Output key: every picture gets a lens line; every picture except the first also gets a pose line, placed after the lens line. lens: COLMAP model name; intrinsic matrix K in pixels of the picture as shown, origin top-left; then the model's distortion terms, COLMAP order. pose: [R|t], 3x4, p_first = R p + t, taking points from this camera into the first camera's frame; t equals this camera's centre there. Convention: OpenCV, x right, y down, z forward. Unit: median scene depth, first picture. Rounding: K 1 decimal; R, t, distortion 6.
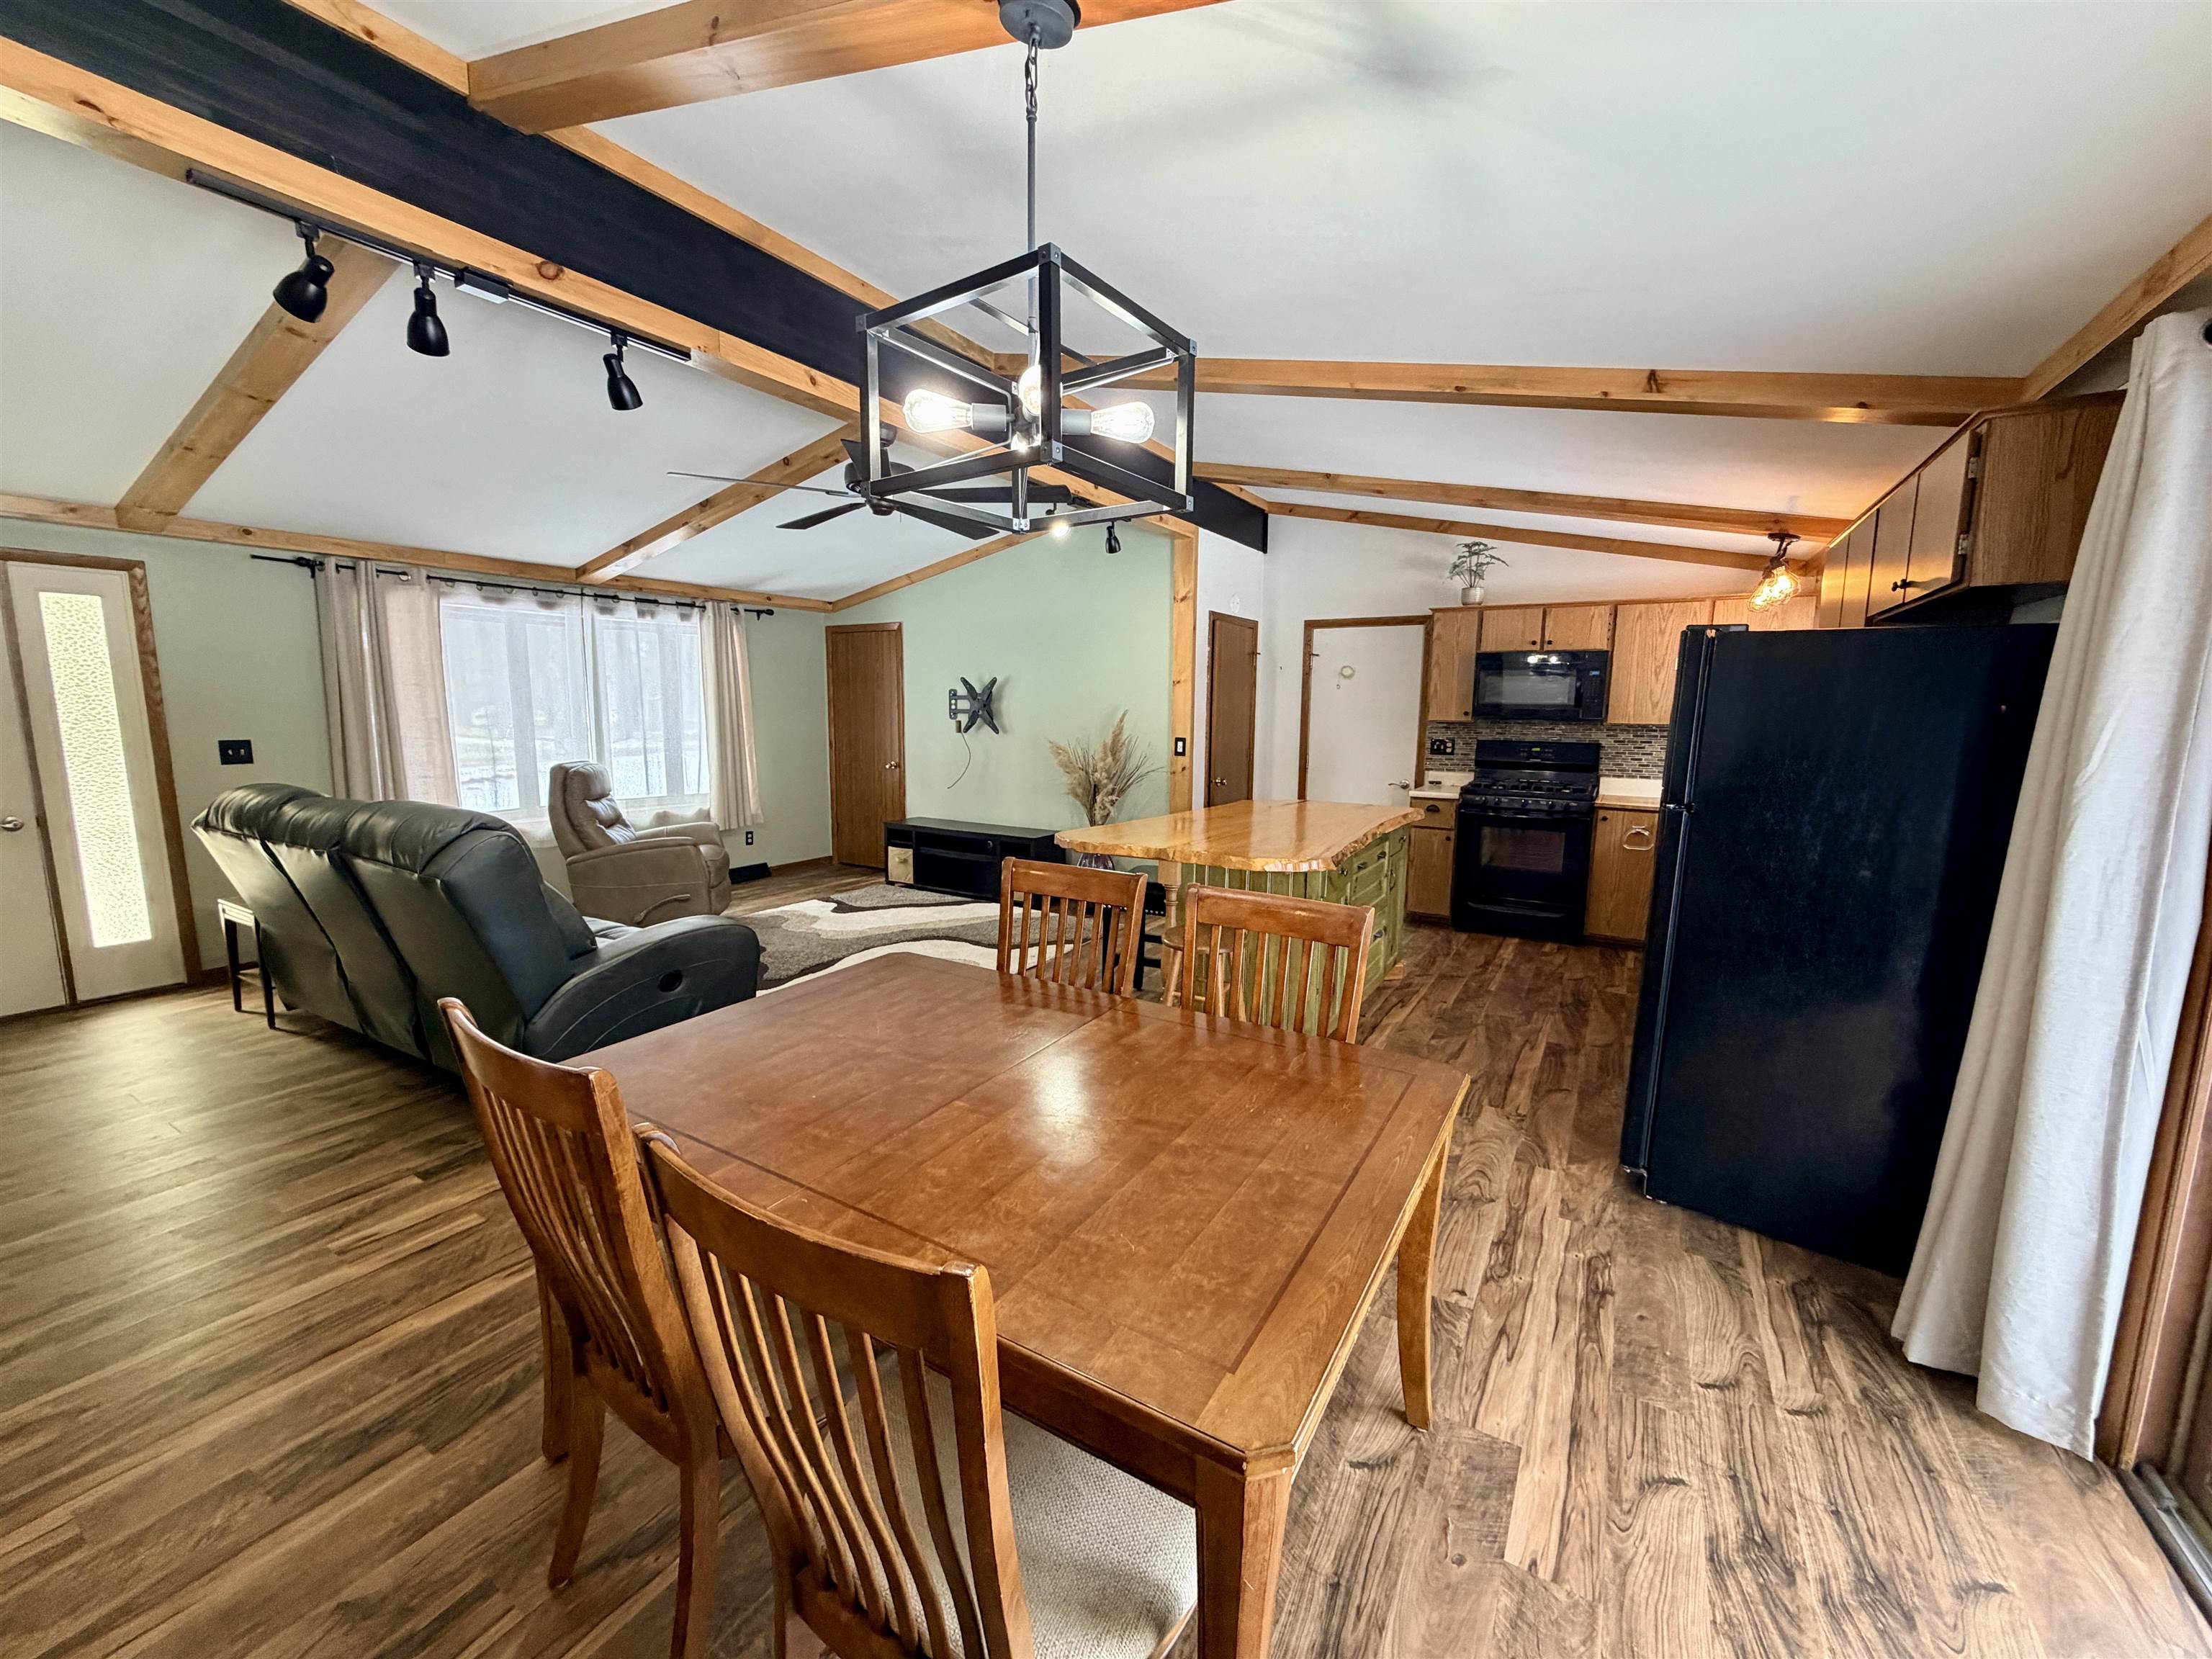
lens RADIAL K [[877.5, 0, 1100.6], [0, 877.5, 832.5], [0, 0, 1]] dist [-0.001376, 0.000155]
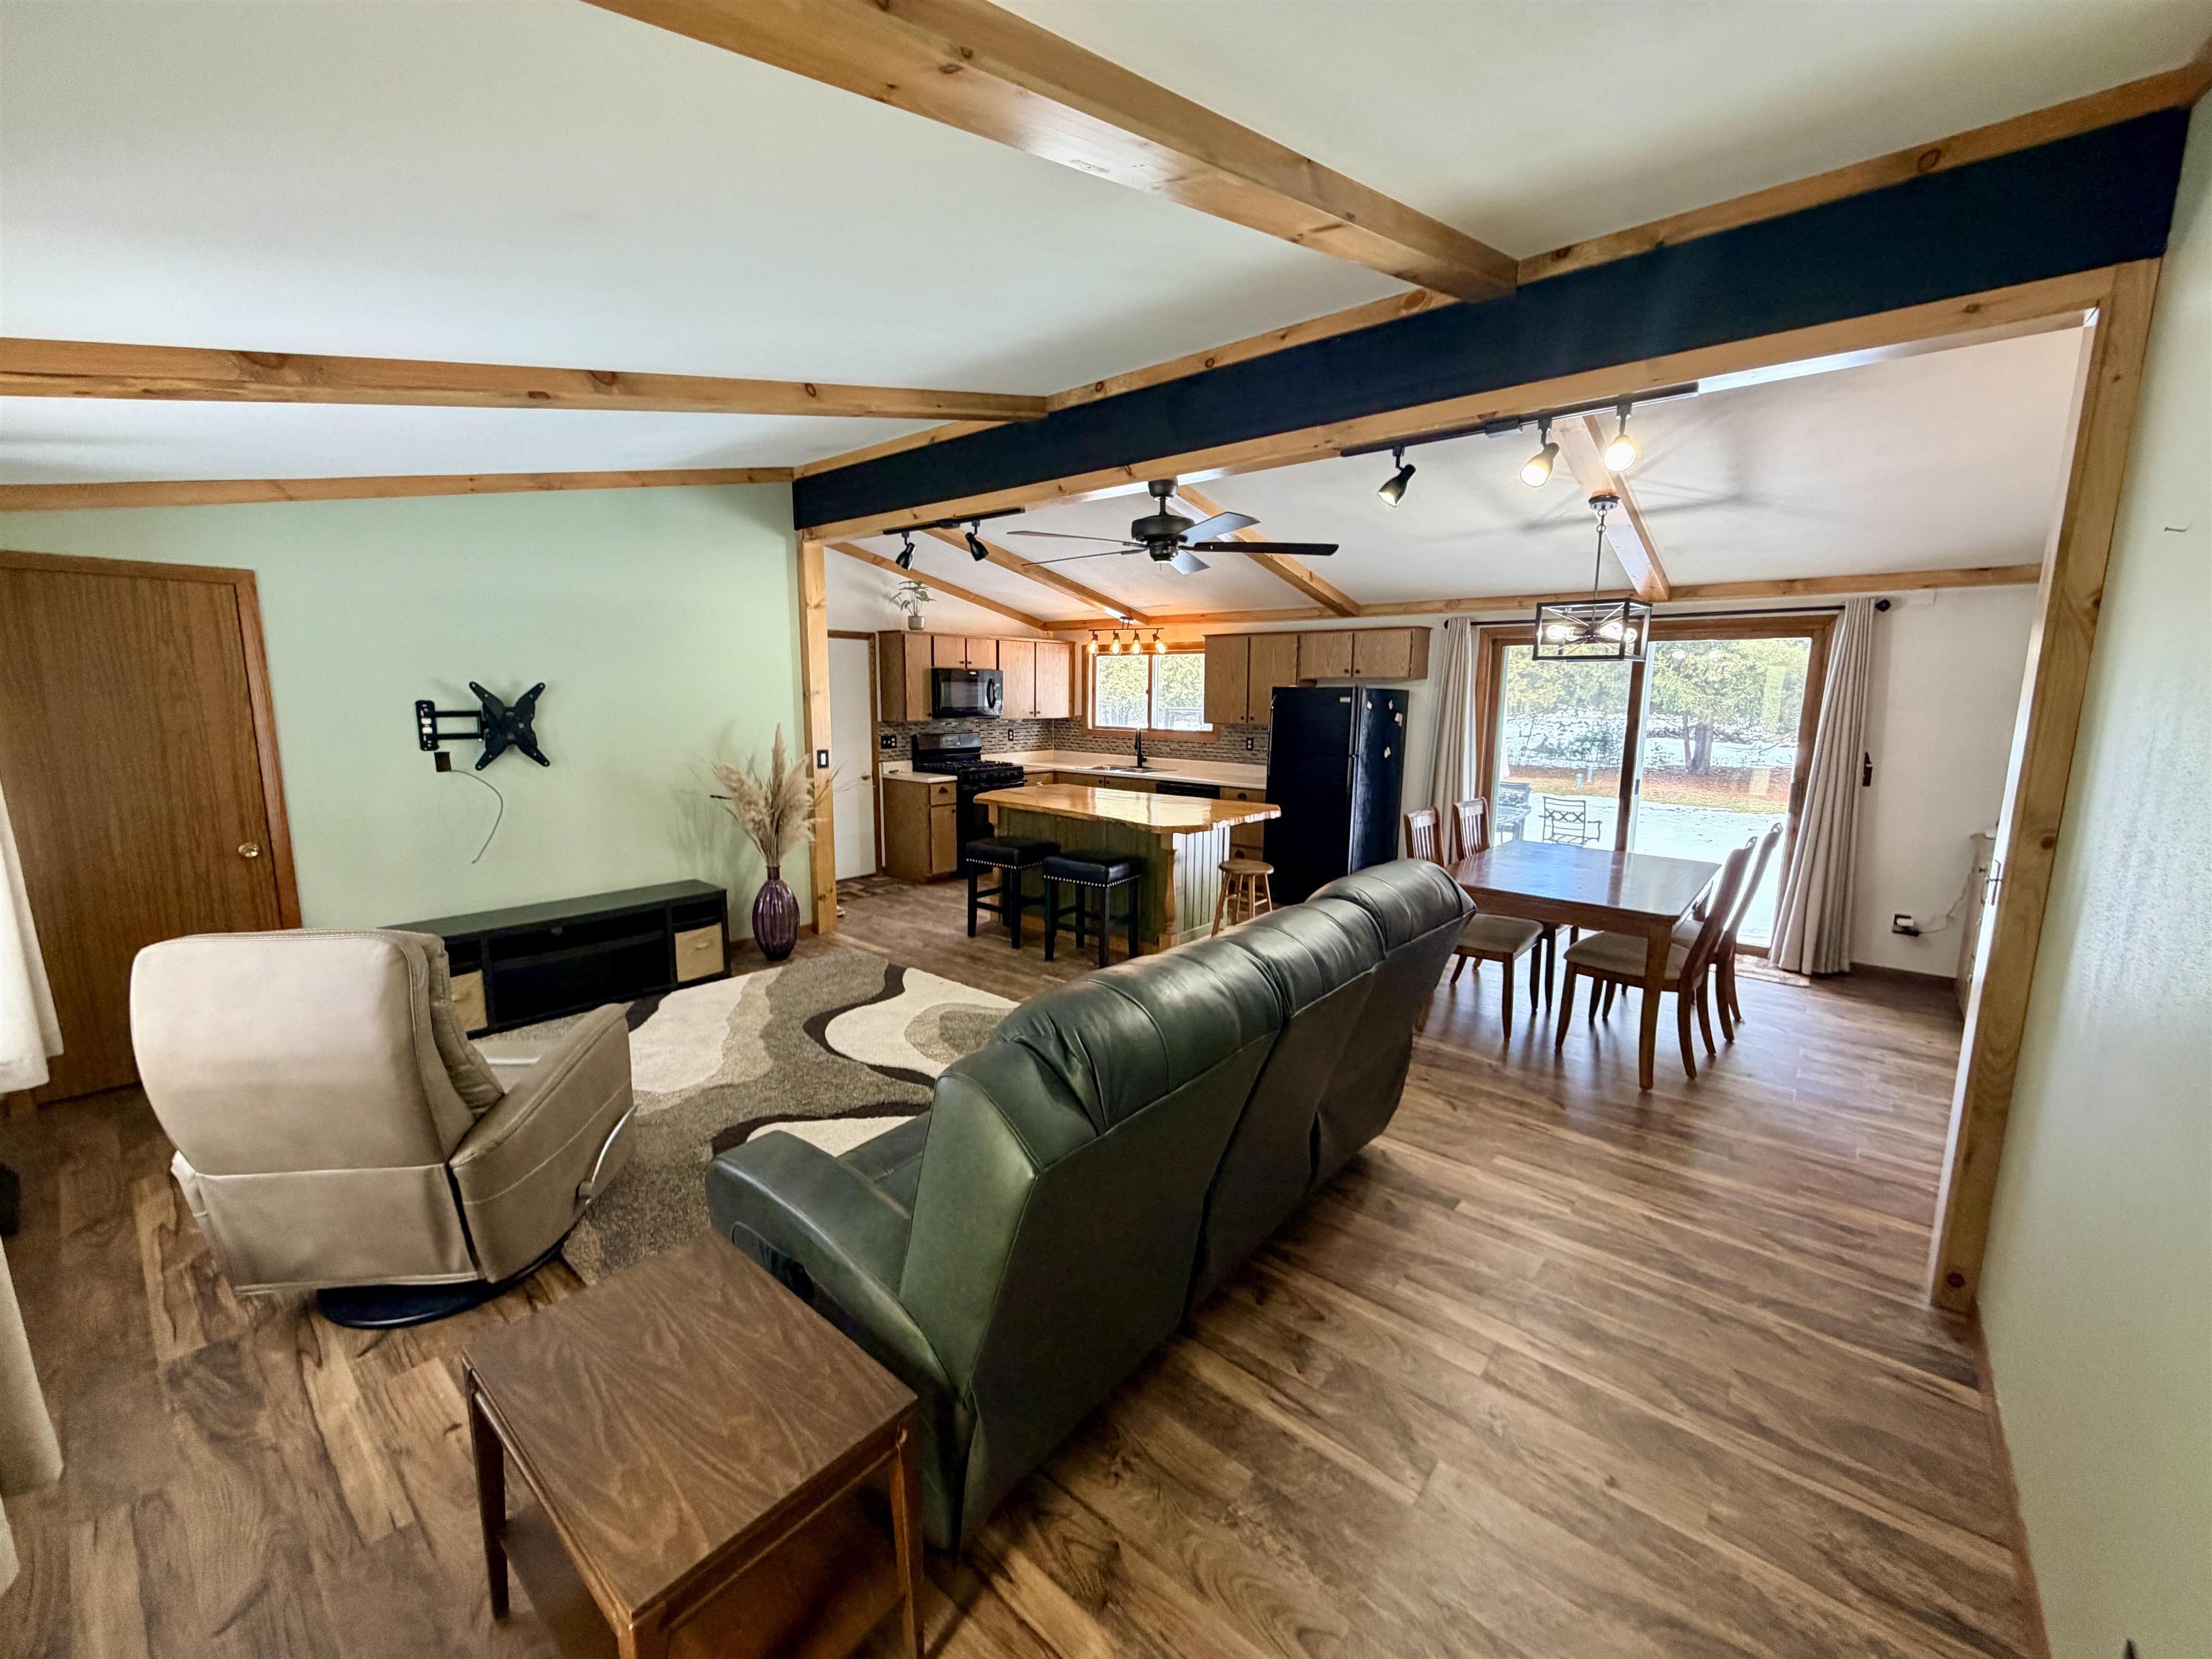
lens RADIAL K [[877.5, 0, 1101.7], [0, 877.5, 831.4], [0, 0, 1]] dist [-0.001376, 0.000155]
pose [[0.155891, -0.165383, 0.973831, -0.816398], [0.137119, 0.979962, 0.144474, -0.117319], [-0.978211, 0.111009, 0.175445, 0.538222]]
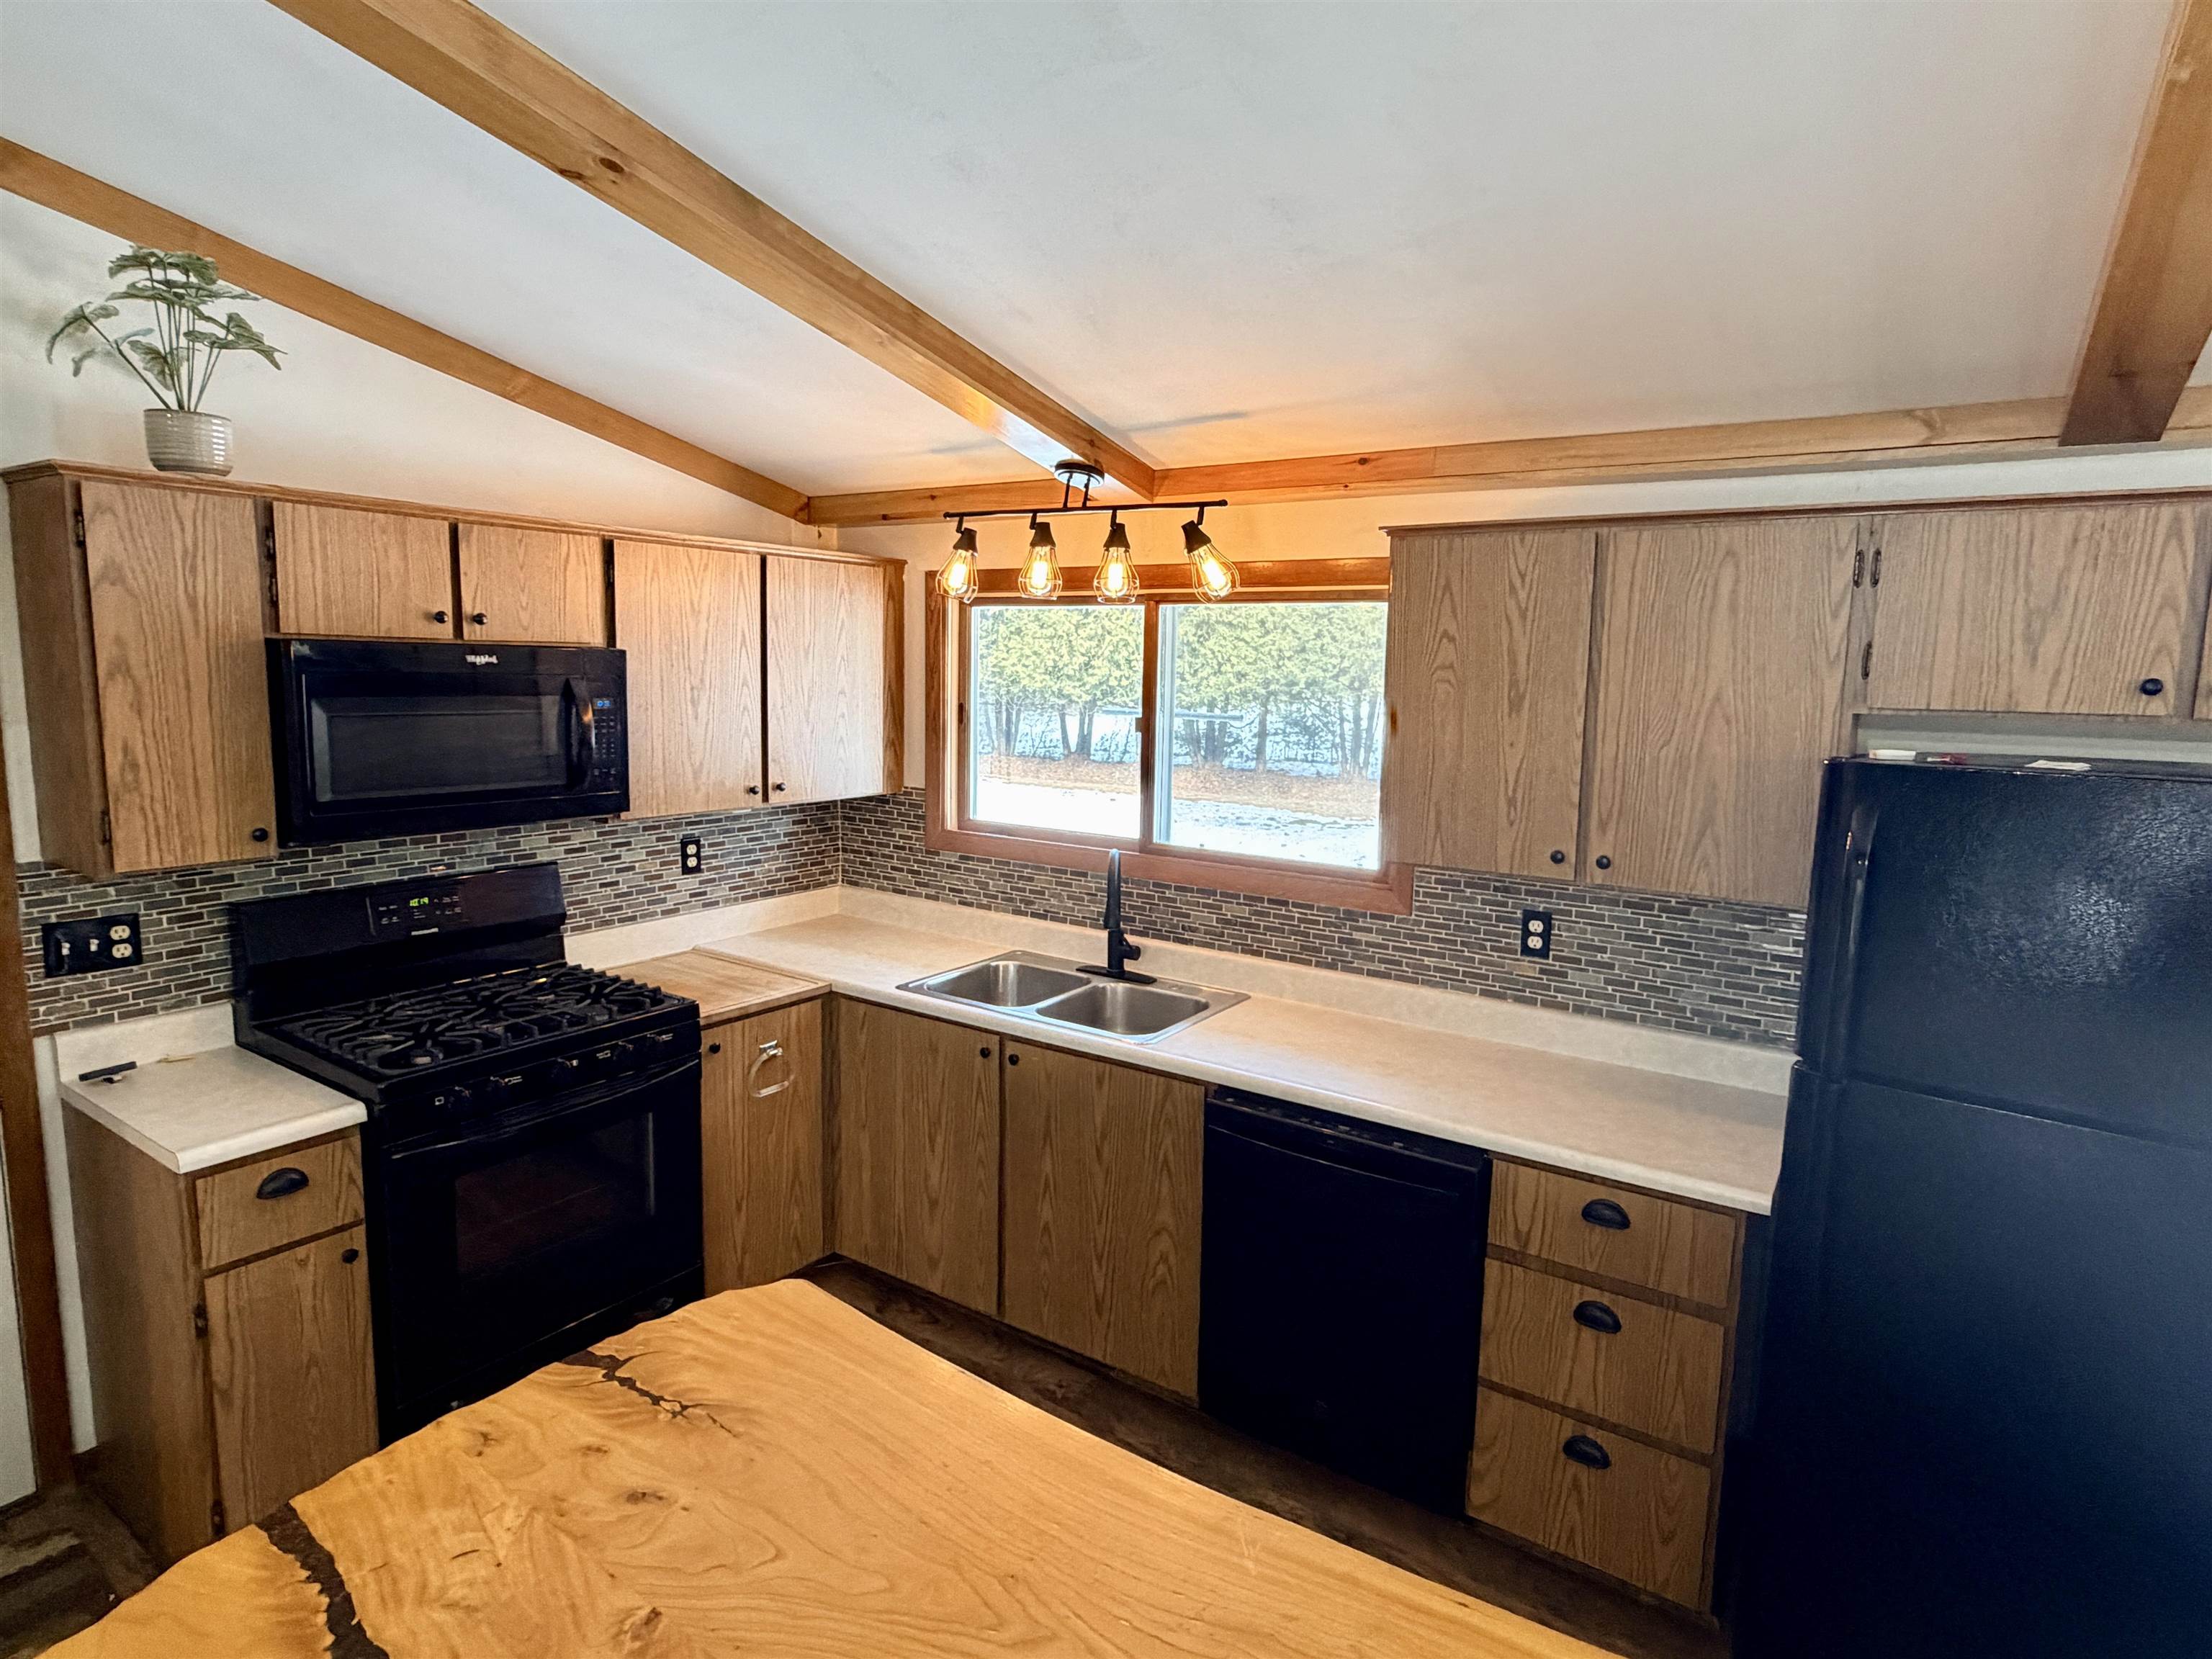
lens RADIAL K [[1205.8, 0, 1106.1], [0, 1205.8, 825.3], [0, 0, 1]] dist [0.002191, -0.001527]
pose [[0.052858, -0.139938, 0.988748, 0.018934], [0.124134, 0.983373, 0.132542, -0.155763], [-0.990857, 0.115732, 0.069350, 0.670979]]
